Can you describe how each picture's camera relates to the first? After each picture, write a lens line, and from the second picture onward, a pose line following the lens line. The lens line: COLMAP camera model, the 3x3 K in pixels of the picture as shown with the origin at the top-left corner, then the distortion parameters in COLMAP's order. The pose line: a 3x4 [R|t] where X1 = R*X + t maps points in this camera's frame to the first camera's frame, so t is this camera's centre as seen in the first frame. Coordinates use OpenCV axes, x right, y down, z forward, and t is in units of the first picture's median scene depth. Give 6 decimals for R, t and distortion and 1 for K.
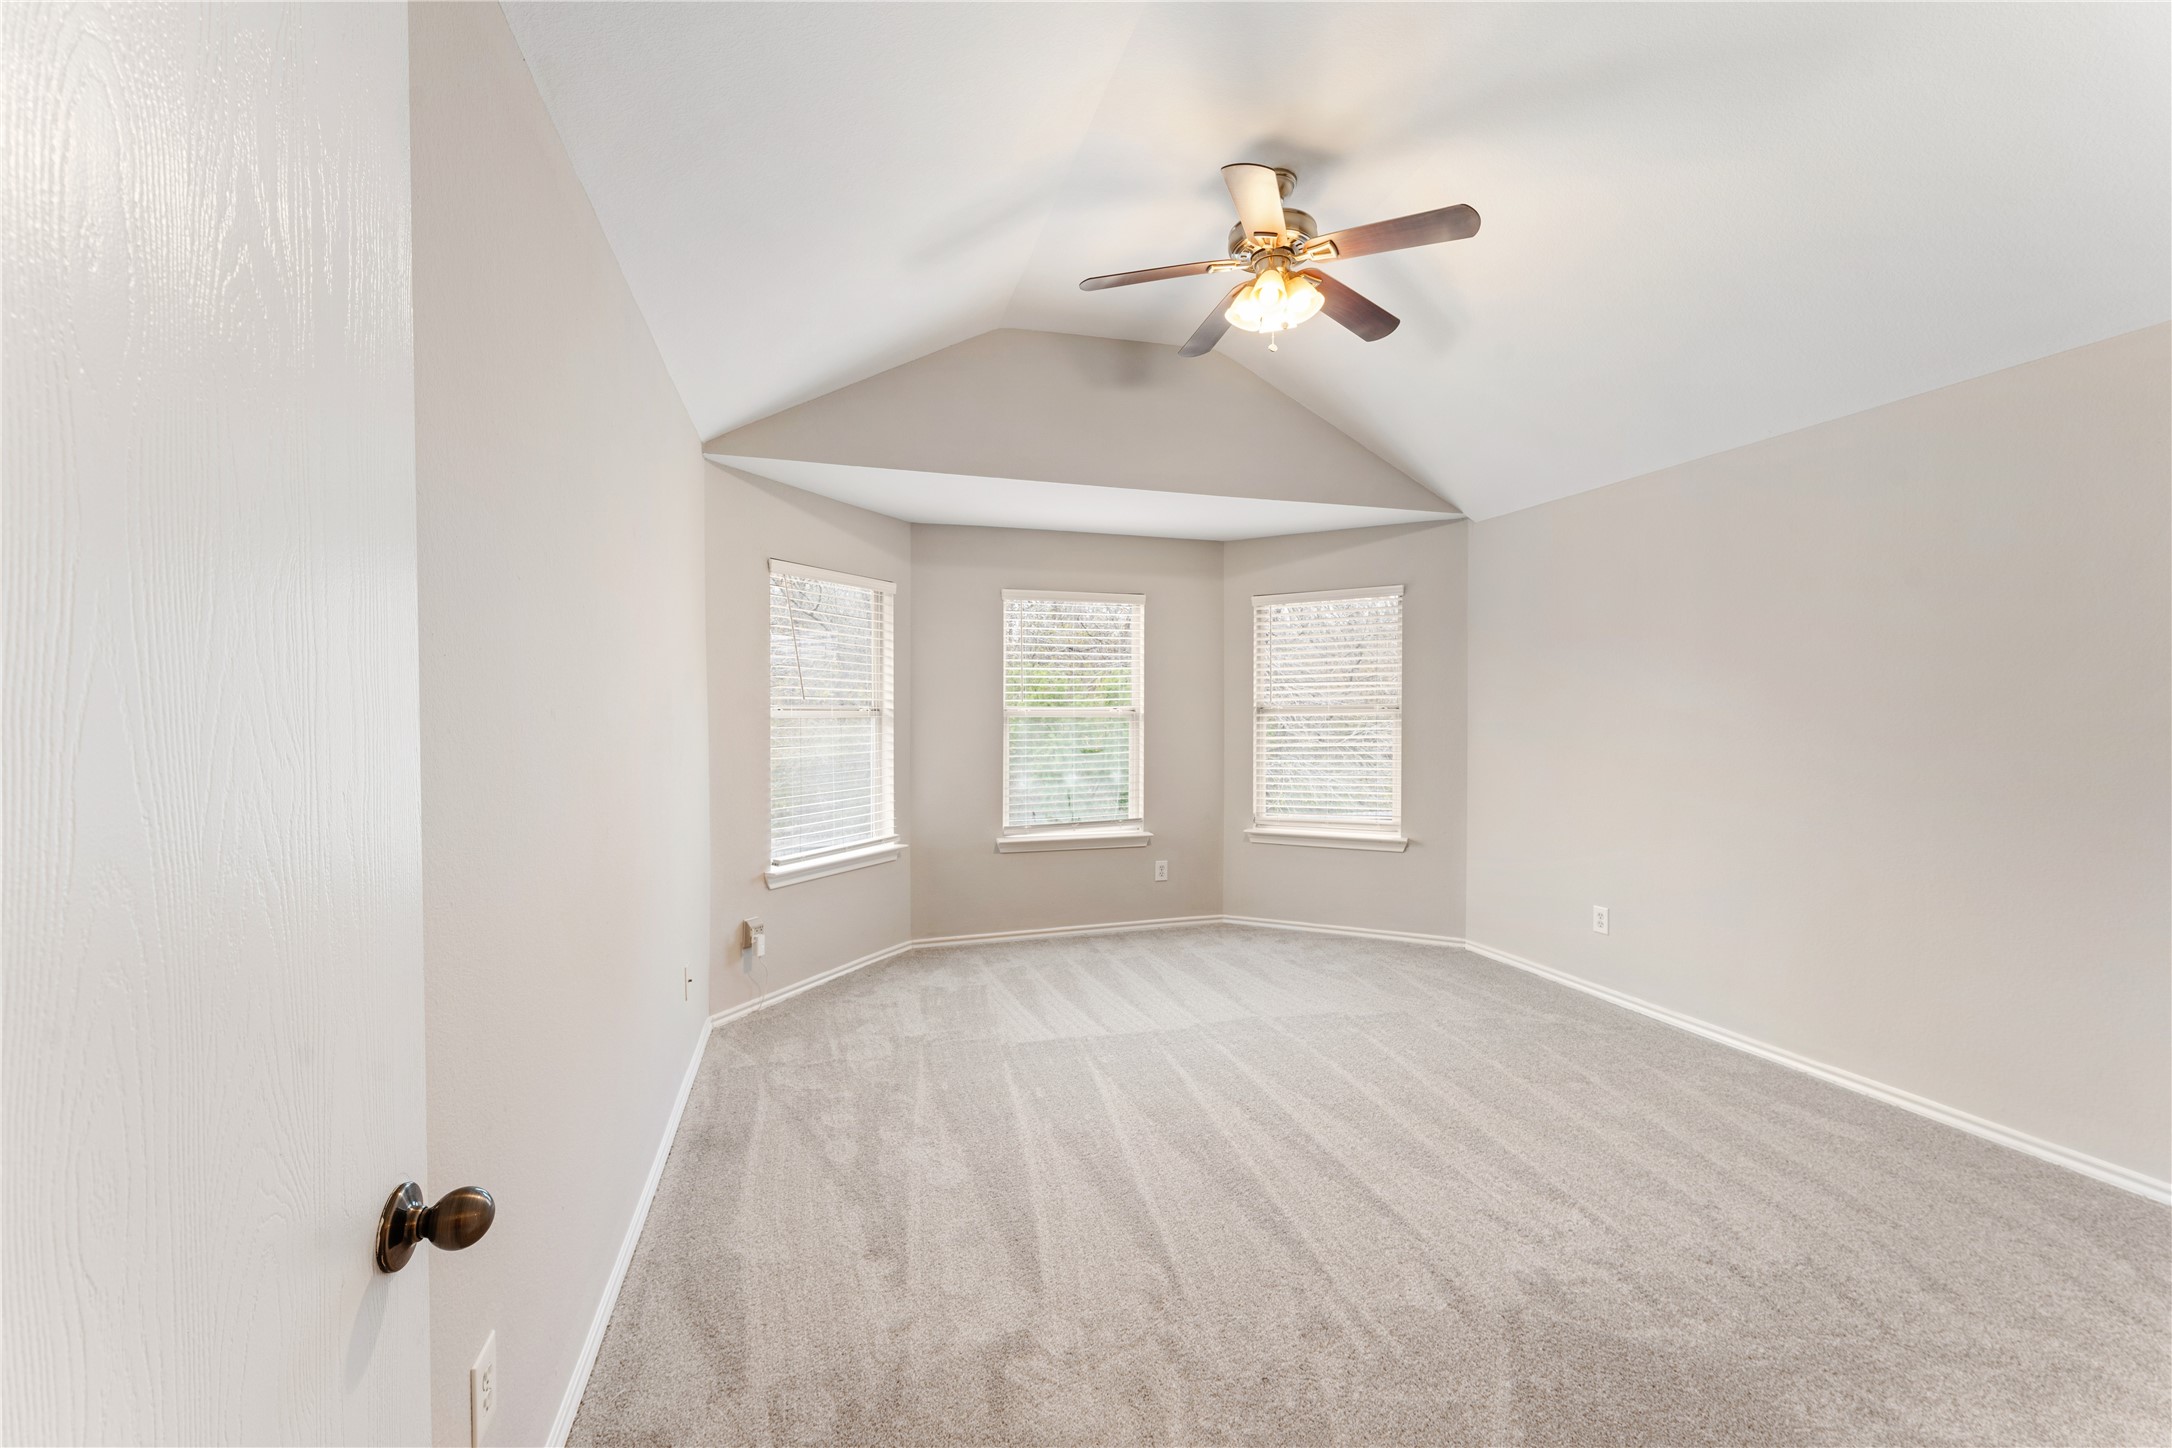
lens RADIAL K [[900.8, 0, 1085.1], [0, 900.8, 731.2], [0, 0, 1]] dist [0.014050, 0.000049]
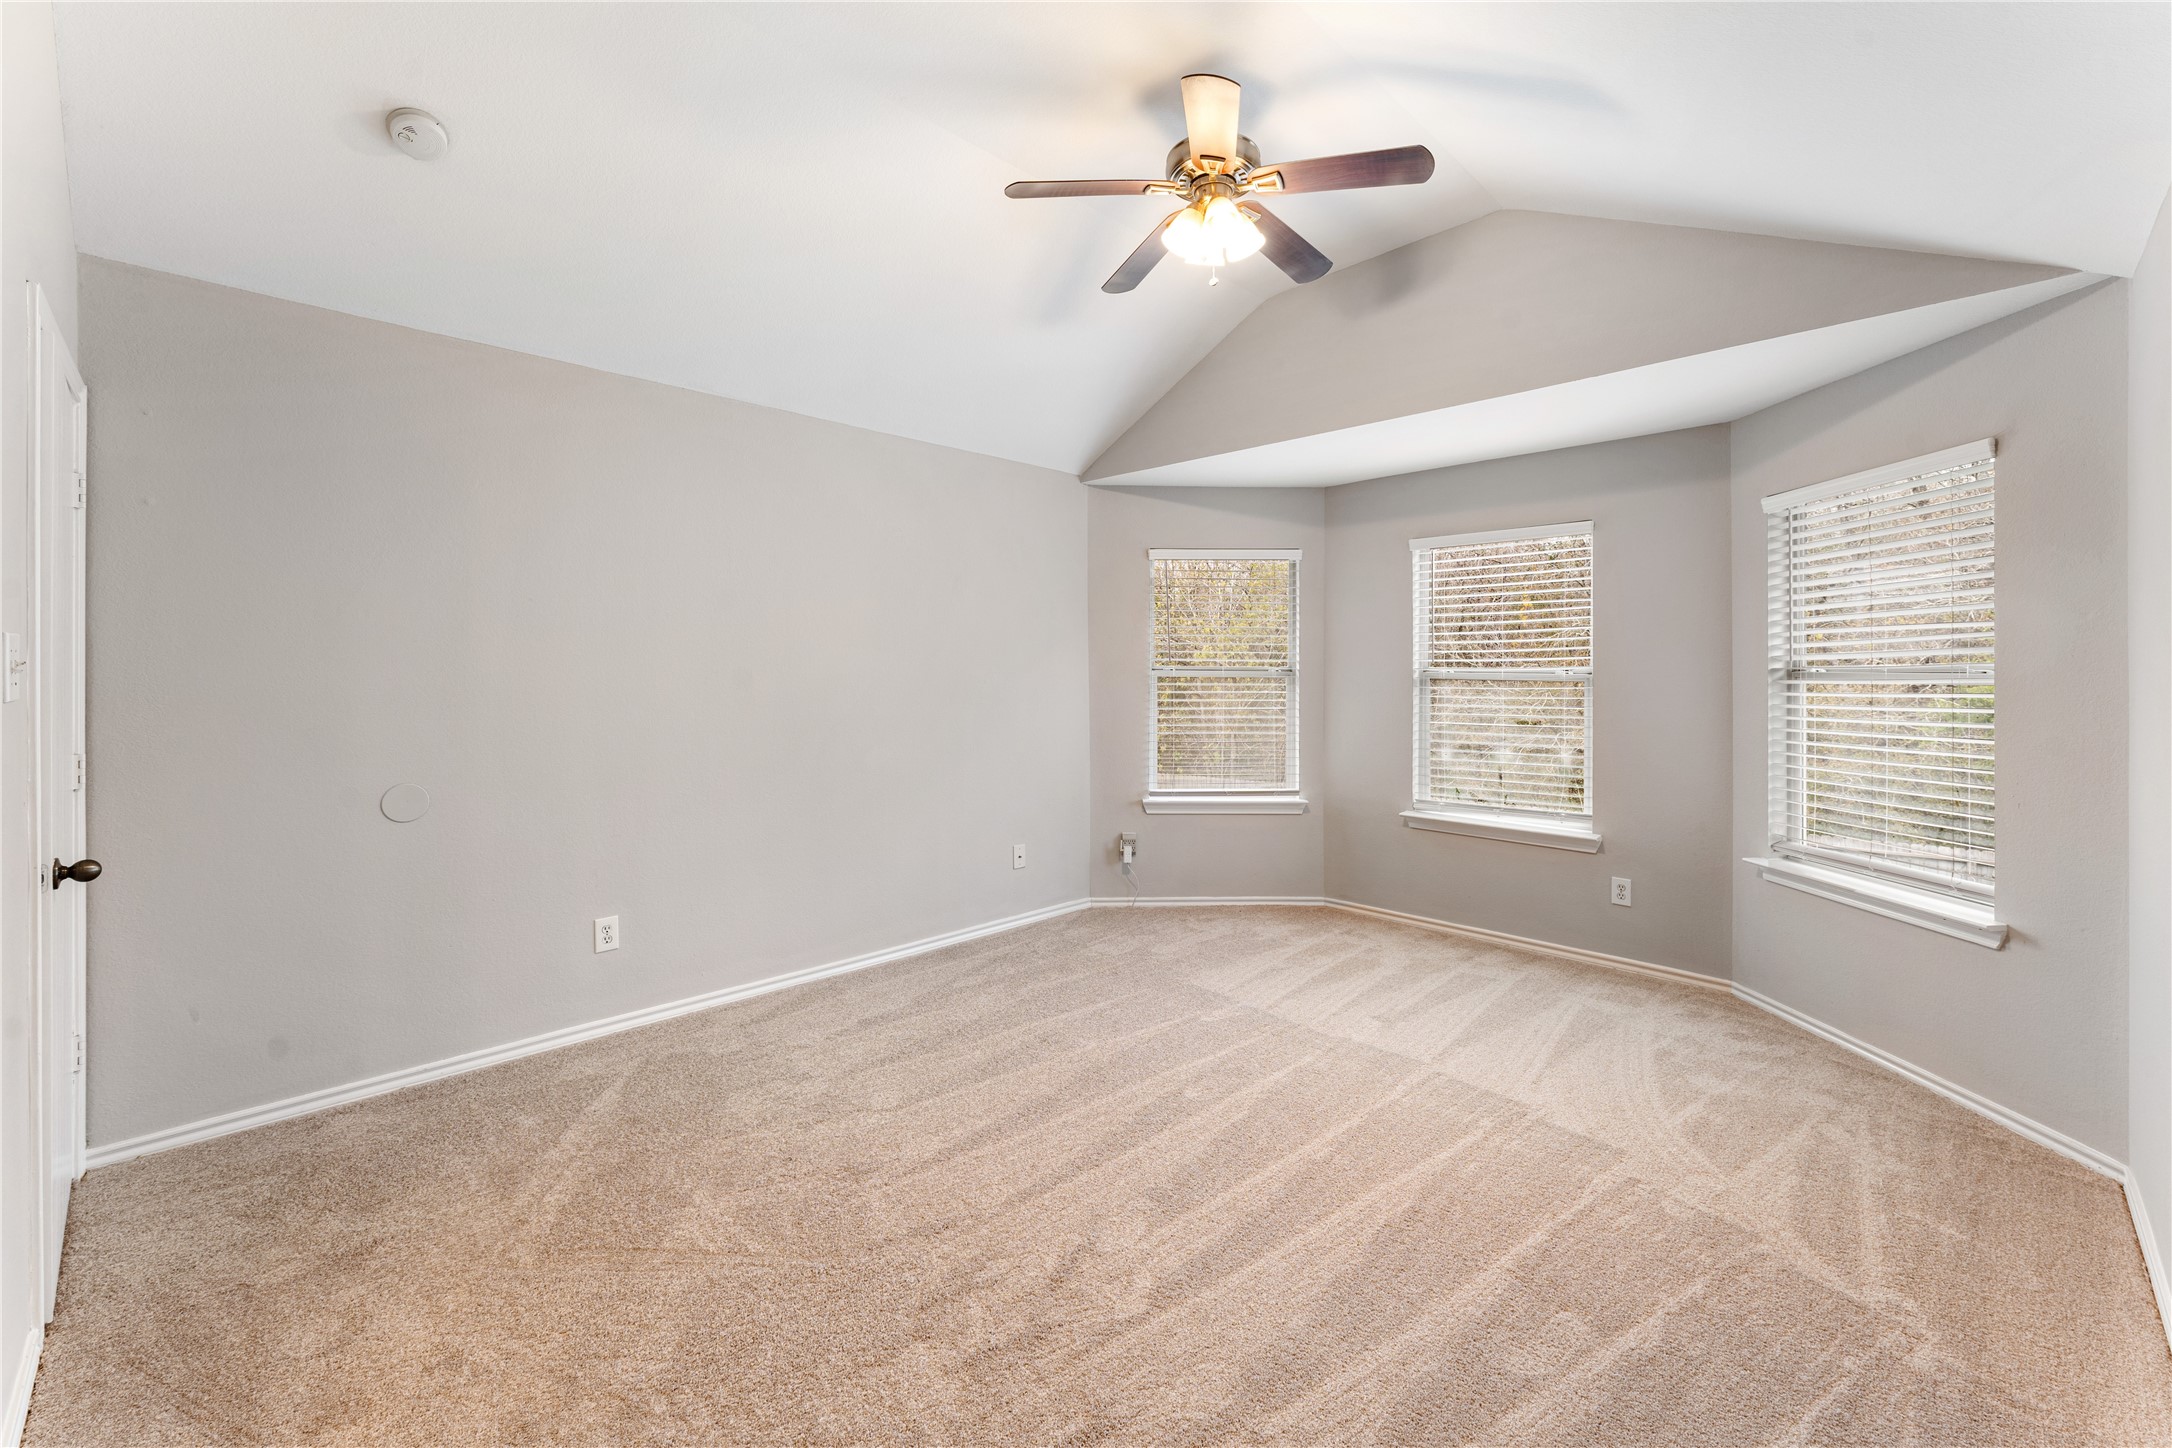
lens RADIAL K [[909.6, 0, 1057.7], [0, 909.6, 680.0], [0, 0, 1]] dist [0.000134, 0.000258]
pose [[0.424374, 0.015786, -0.905350, 0.614893], [-0.022665, 0.999720, 0.006807, -0.013273], [0.905203, 0.017630, 0.424613, 0.293586]]
